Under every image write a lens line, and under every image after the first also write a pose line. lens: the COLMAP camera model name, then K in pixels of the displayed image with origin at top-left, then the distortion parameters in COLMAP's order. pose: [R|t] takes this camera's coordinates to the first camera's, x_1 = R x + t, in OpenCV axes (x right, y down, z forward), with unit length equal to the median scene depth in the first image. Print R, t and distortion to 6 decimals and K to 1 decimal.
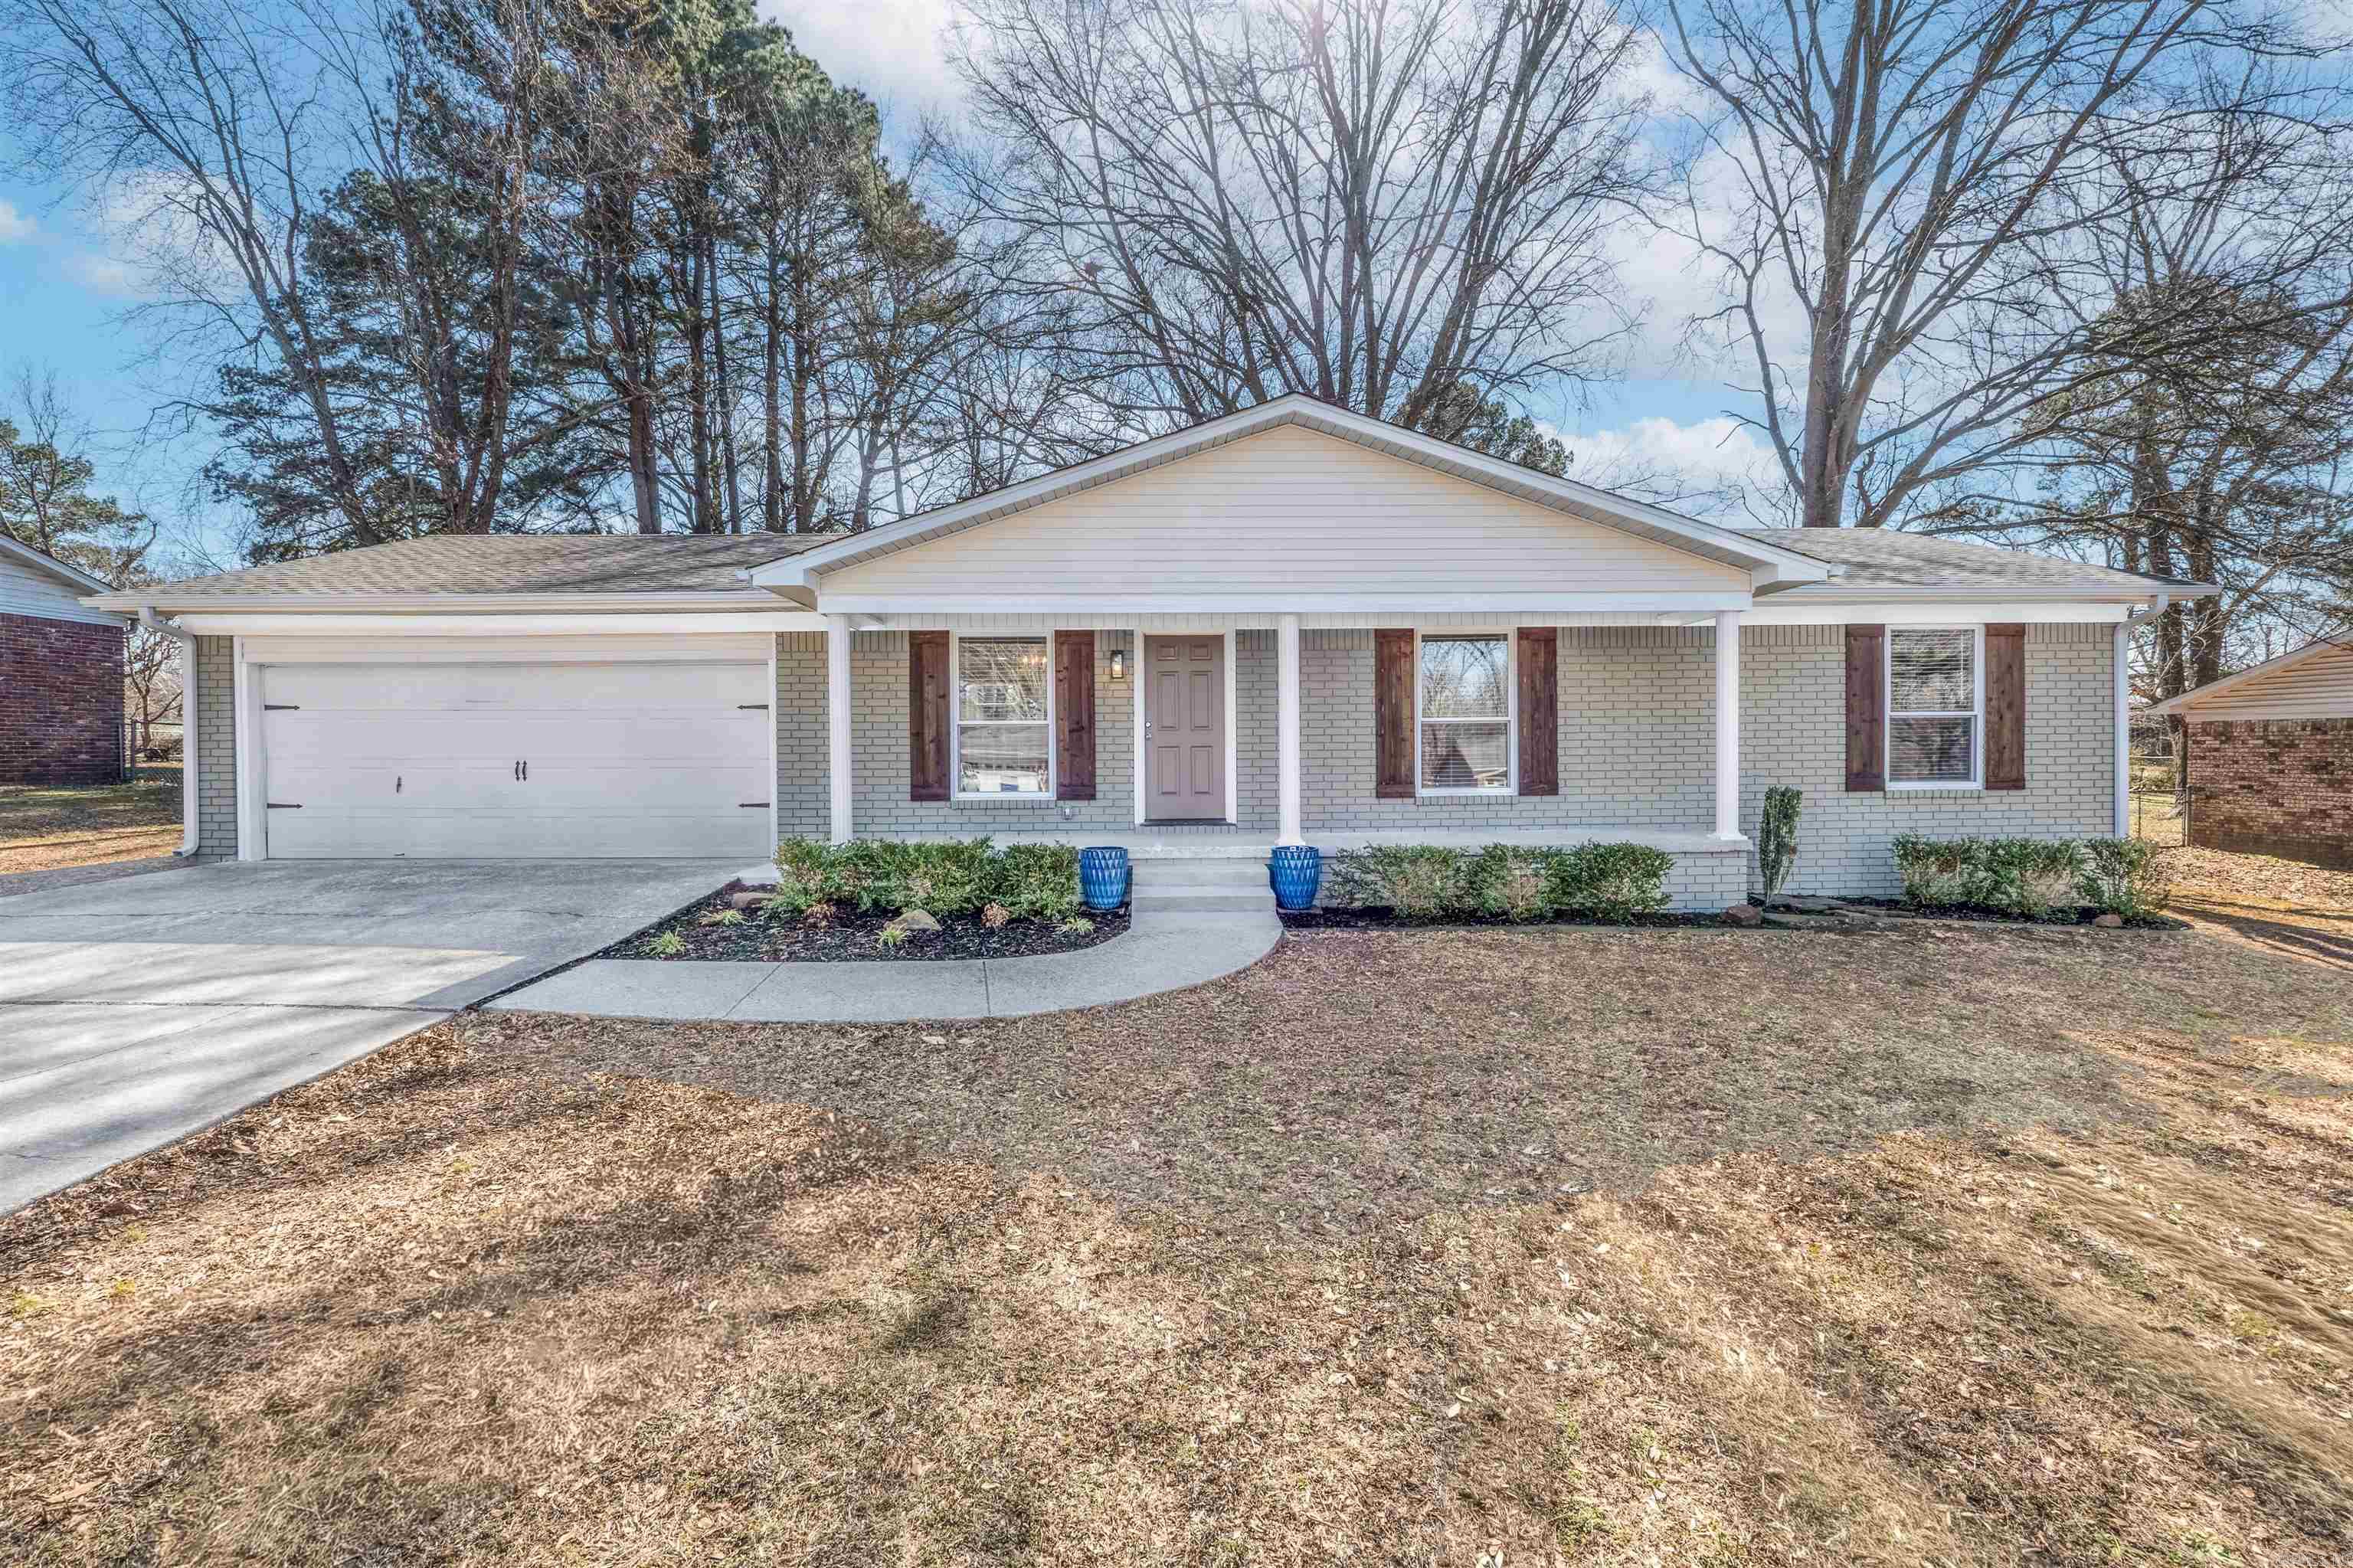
lens RADIAL K [[1021.5, 0, 1178.6], [0, 1021.5, 780.3], [0, 0, 1]] dist [-0.001846, -0.000114]
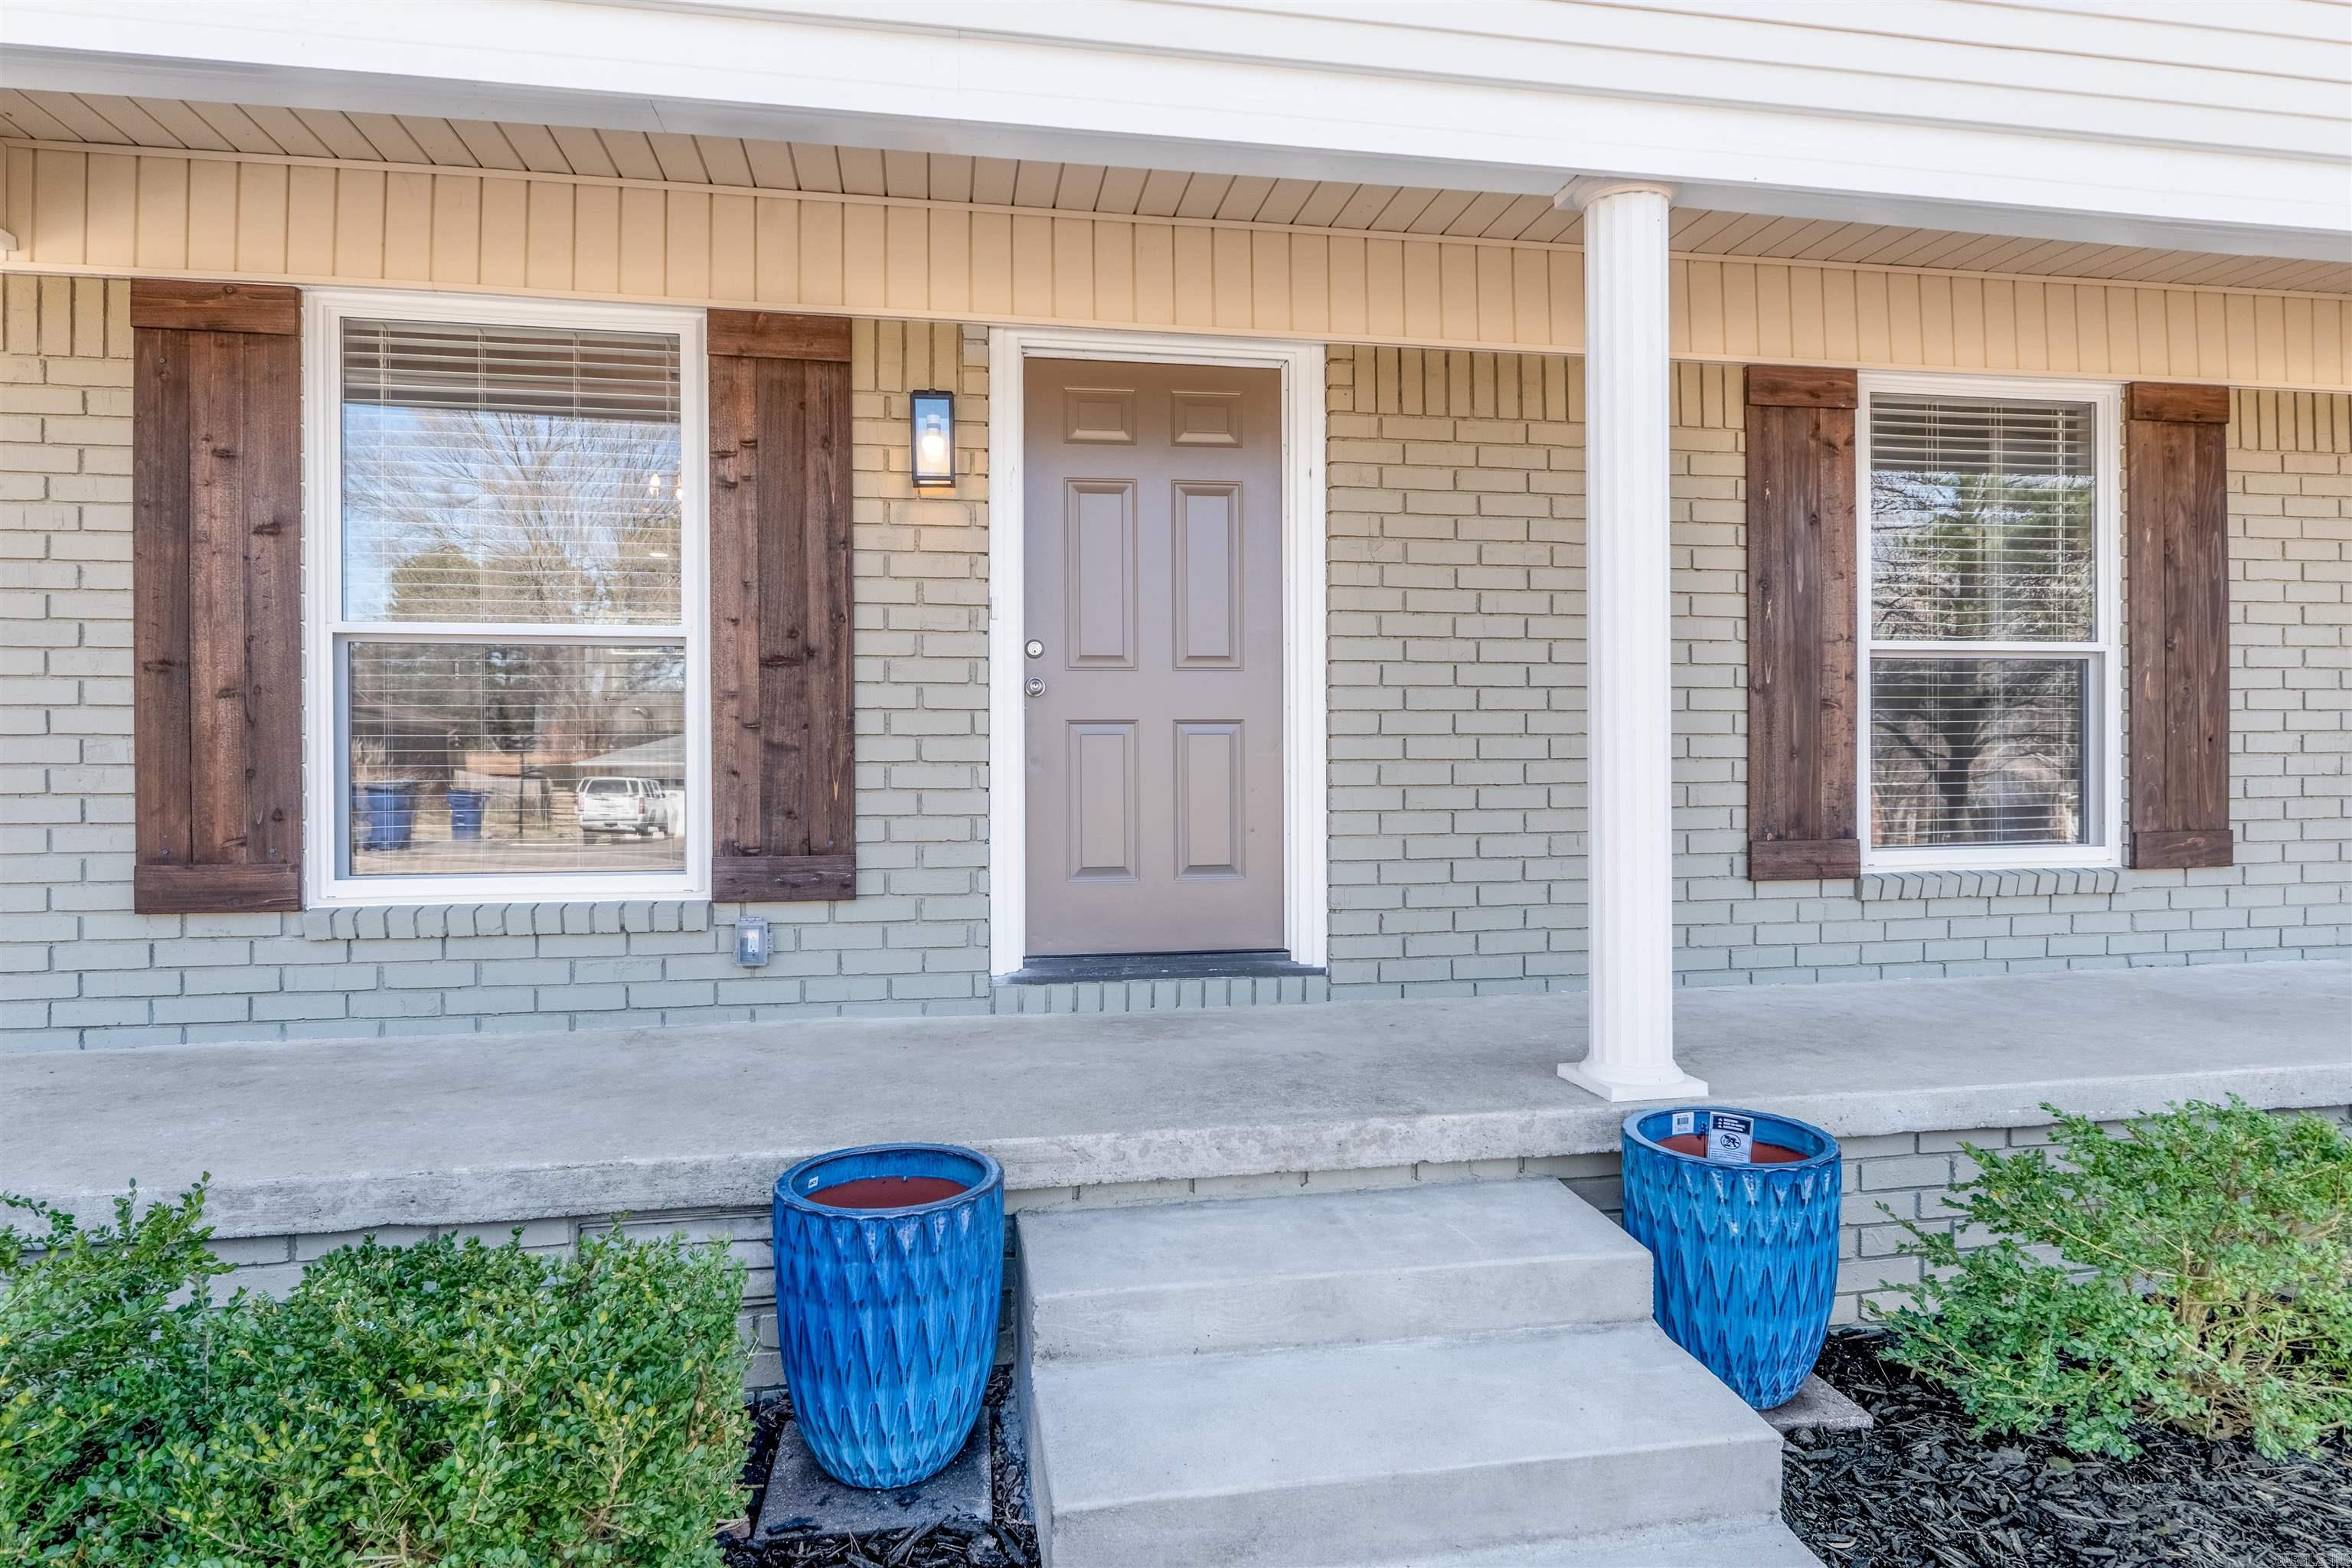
lens RADIAL K [[963.9, 0, 1179.1], [0, 963.9, 797.0], [0, 0, 1]] dist [0.002384, 0.000113]
pose [[0.975877, -0.000163, 0.218321, -0.051534], [0.004932, 0.999761, -0.021299, -0.003544], [-0.218265, 0.021862, 0.975645, 0.715256]]
